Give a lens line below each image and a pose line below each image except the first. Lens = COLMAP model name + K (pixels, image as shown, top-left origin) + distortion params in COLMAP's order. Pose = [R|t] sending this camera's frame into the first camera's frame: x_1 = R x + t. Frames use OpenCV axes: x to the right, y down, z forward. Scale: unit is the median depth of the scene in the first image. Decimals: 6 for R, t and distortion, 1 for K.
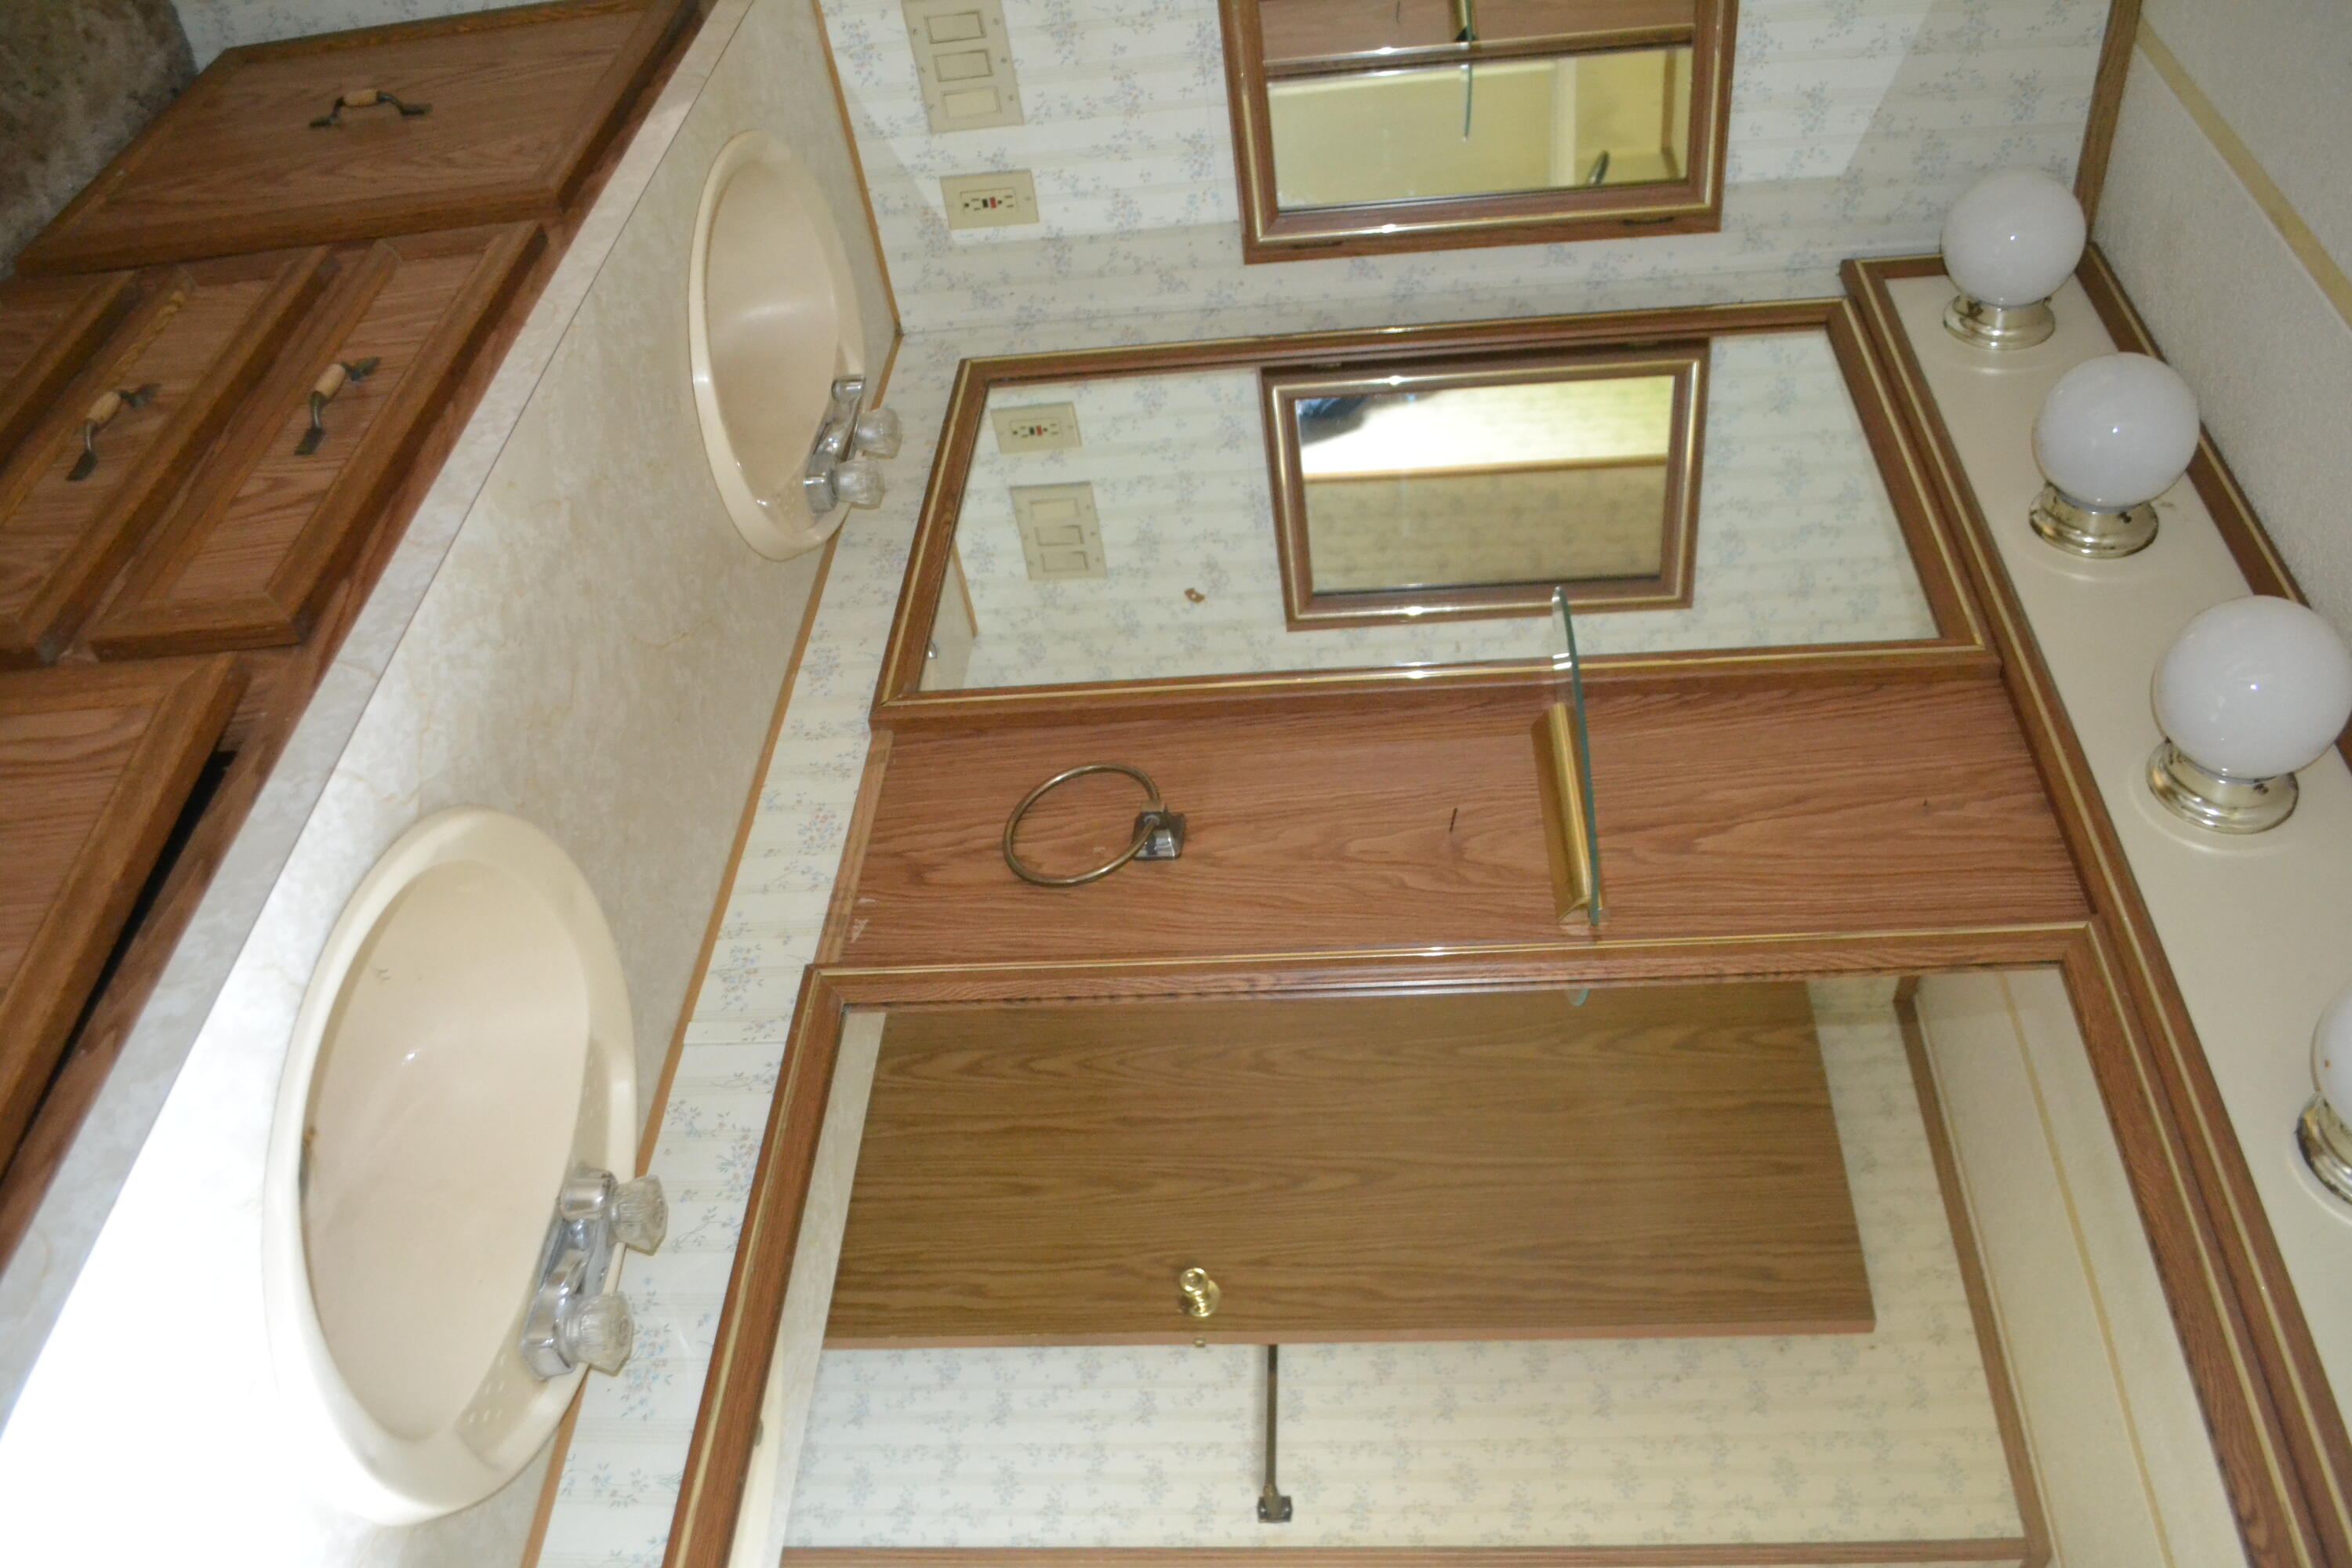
lens RADIAL K [[1902.7, 0, 1178.3], [0, 1902.7, 828.4], [0, 0, 1]] dist [-0.085751, 0.003687]
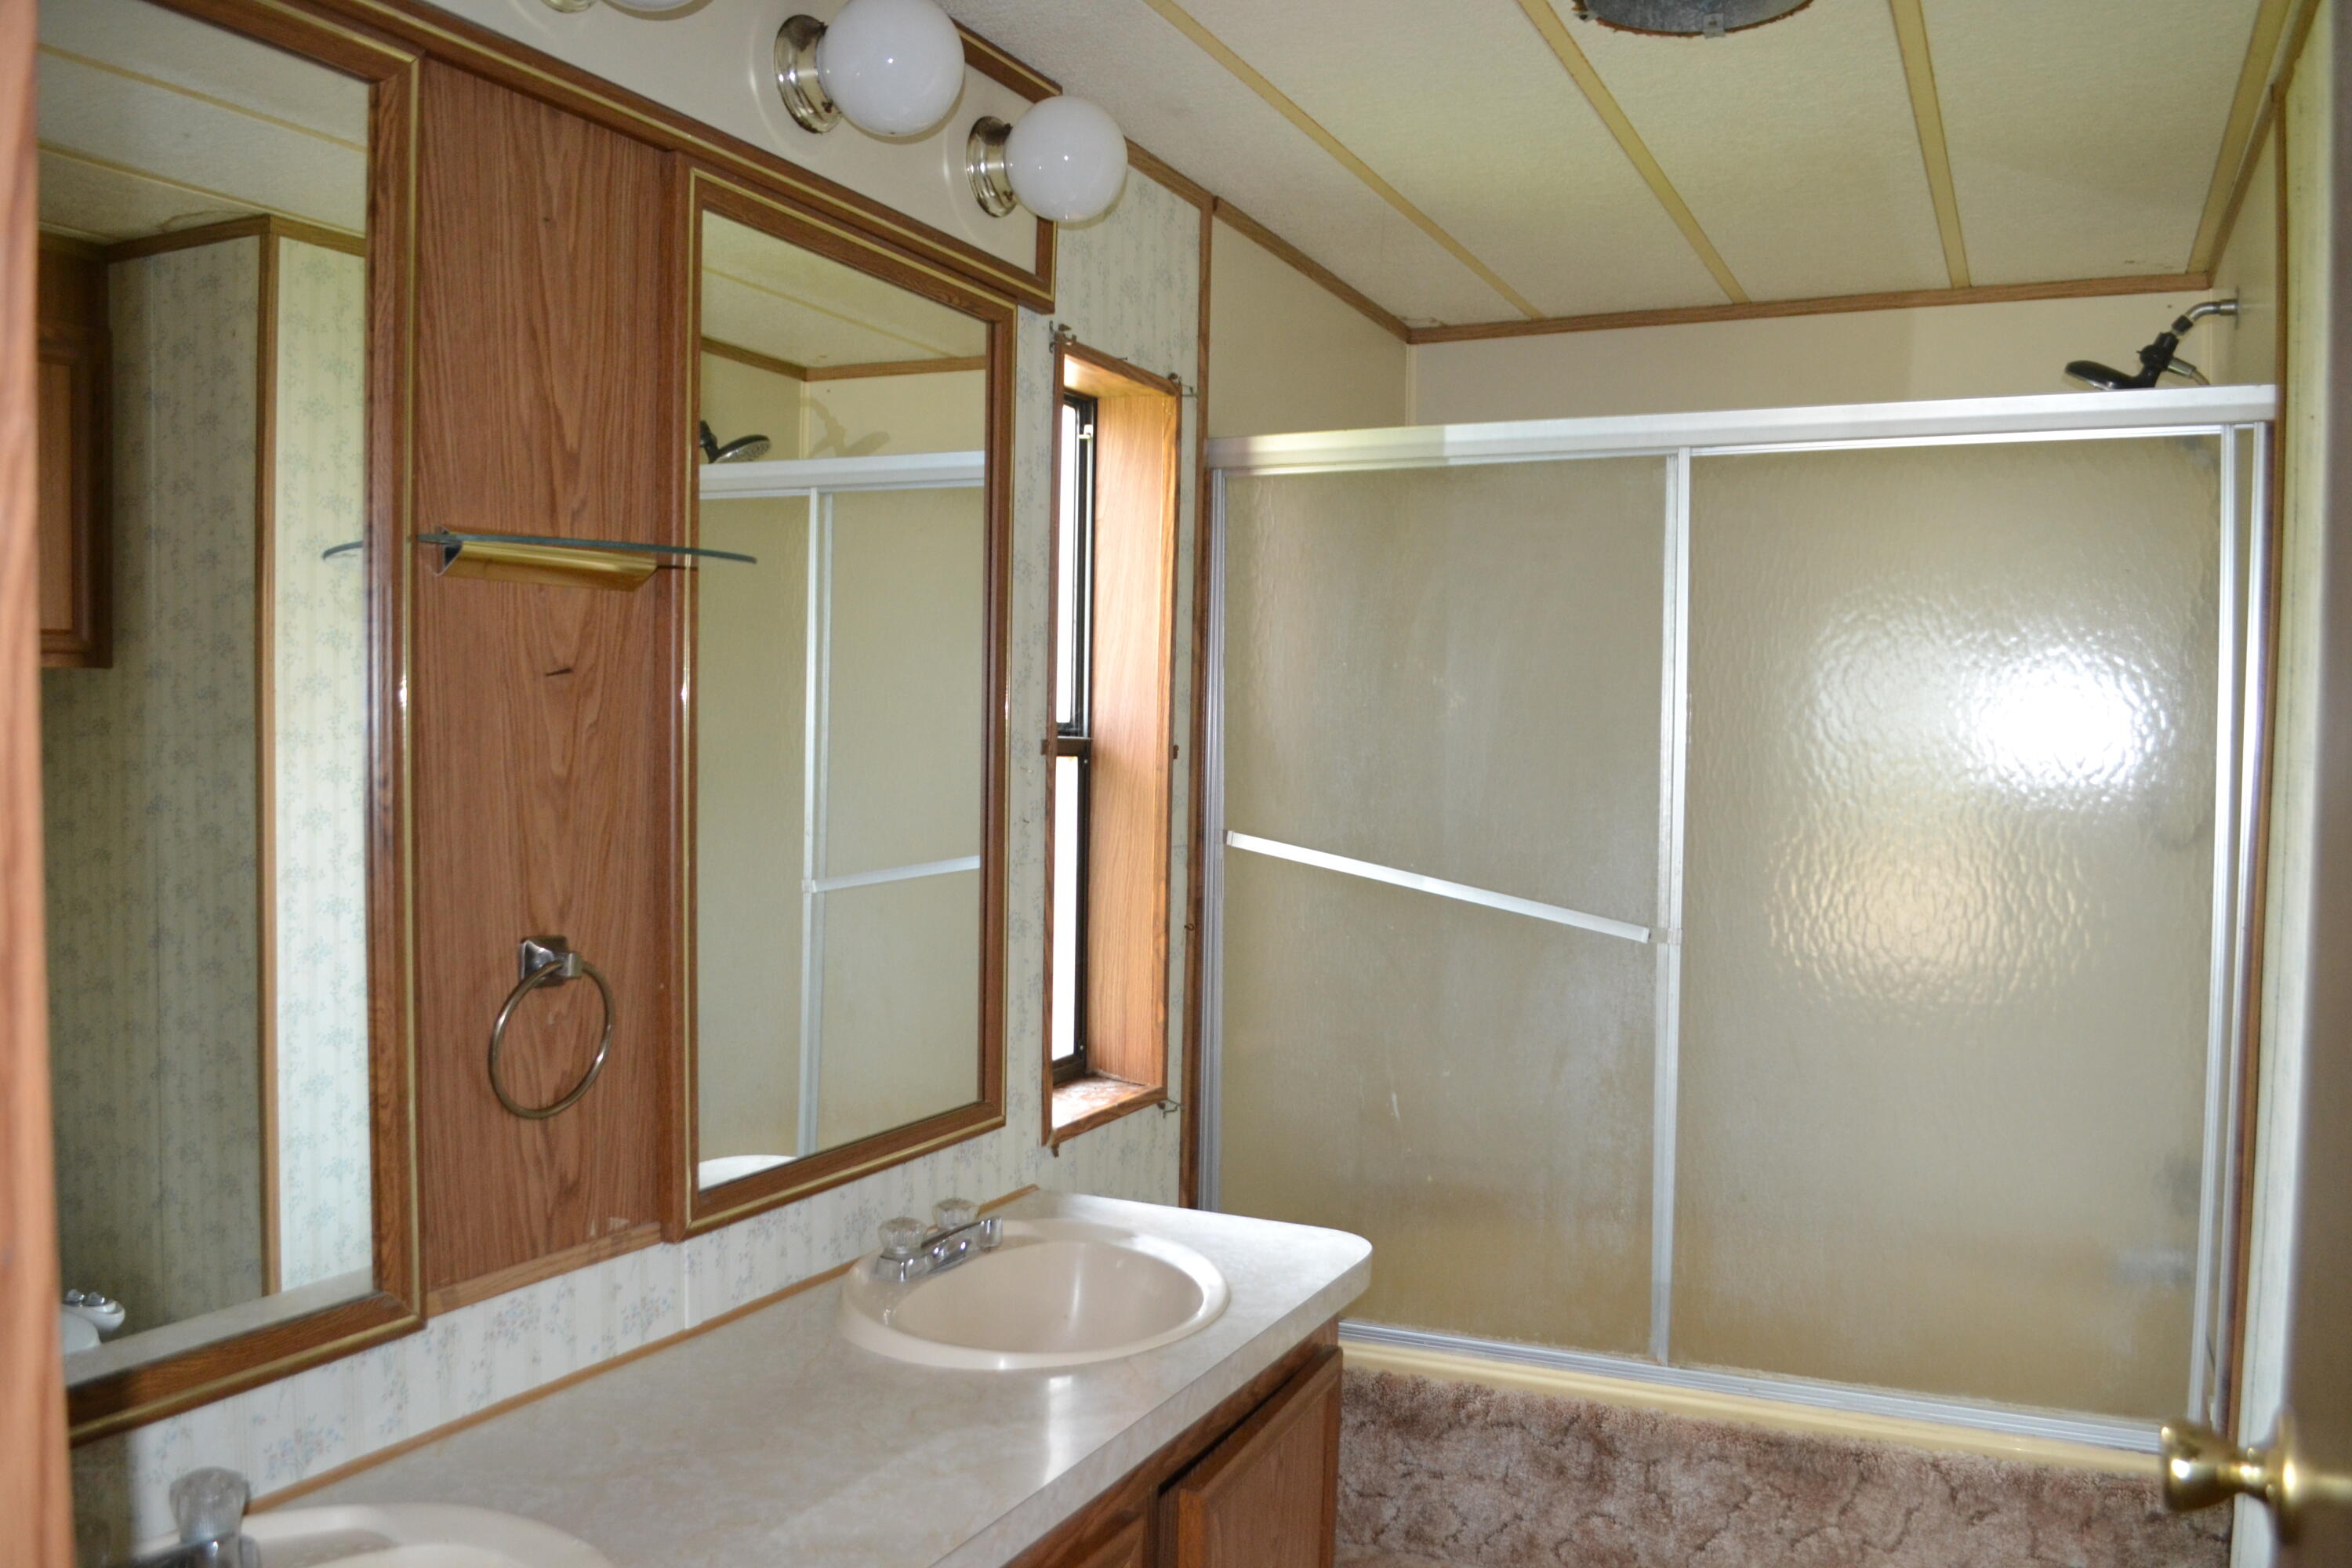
lens RADIAL K [[1881.1, 0, 1161.9], [0, 1881.1, 829.3], [0, 0, 1]] dist [-0.085954, 0.010957]
pose [[-0.122686, -0.991604, -0.040857, 0.062225], [-0.325671, 0.001337, 0.945482, -1.083878], [-0.937489, 0.129304, -0.323101, 1.046178]]
